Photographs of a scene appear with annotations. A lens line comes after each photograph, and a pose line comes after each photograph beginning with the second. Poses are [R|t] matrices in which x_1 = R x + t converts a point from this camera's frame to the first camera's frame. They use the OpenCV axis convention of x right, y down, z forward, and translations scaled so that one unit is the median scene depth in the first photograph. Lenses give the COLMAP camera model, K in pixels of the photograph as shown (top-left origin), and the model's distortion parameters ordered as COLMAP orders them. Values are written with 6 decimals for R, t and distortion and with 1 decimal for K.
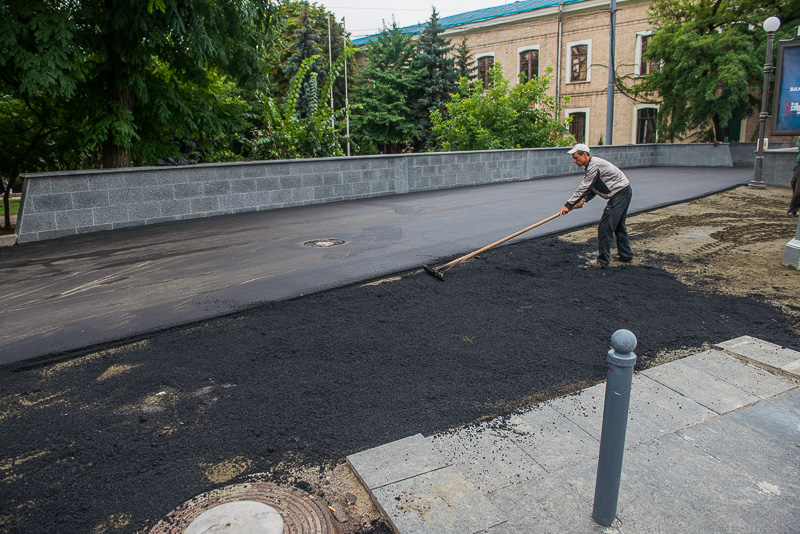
lens RADIAL K [[550.8, 0, 397.1], [0, 550.8, 266.1], [0, 0, 1]] dist [-0.050677, 0.000371]
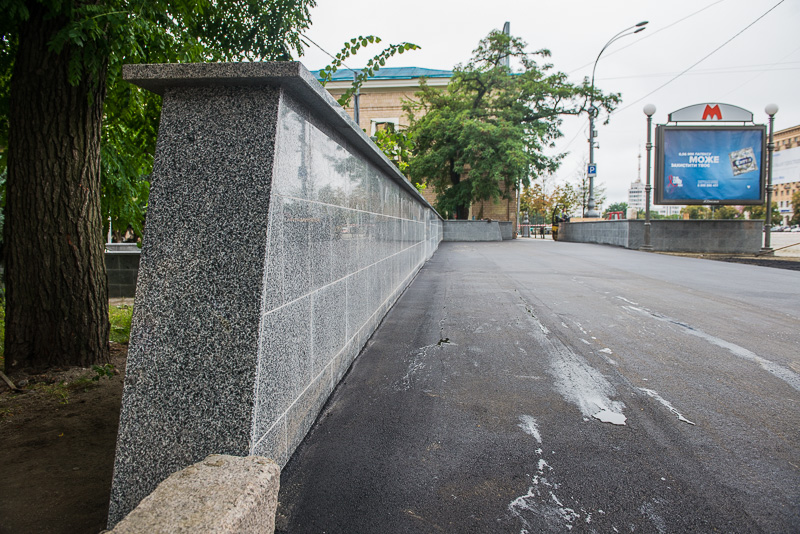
lens RADIAL K [[550.8, 0, 398.5], [0, 550.8, 263.8], [0, 0, 1]] dist [-0.050677, 0.000371]
pose [[0.779849, -0.017736, 0.625716, -0.245402], [0.120549, 0.985143, -0.122320, -0.025238], [-0.614250, 0.170820, 0.770401, 0.258765]]
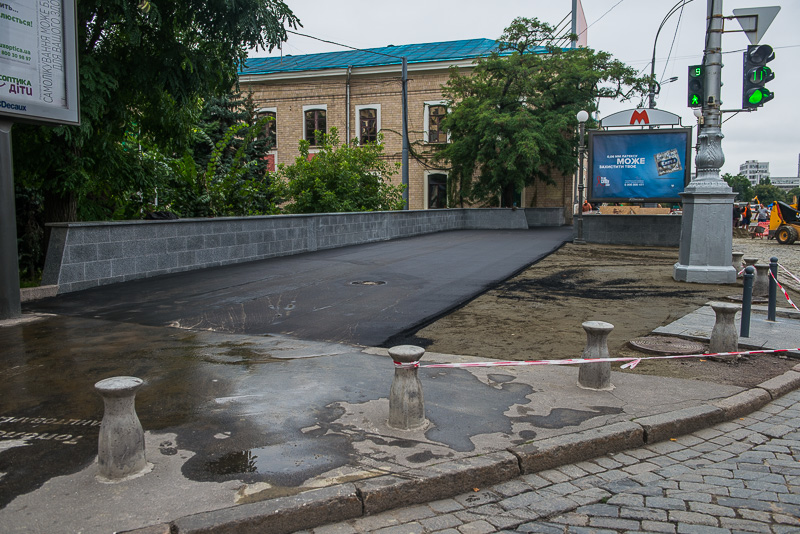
lens RADIAL K [[668.3, 0, 402.3], [0, 668.3, 266.7], [0, 0, 1]] dist [0.001049, 0.005531]
pose [[0.898932, -0.018085, 0.437714, -0.210741], [0.074783, 0.990817, -0.112645, 0.027989], [-0.431658, 0.133994, 0.892030, -0.105950]]
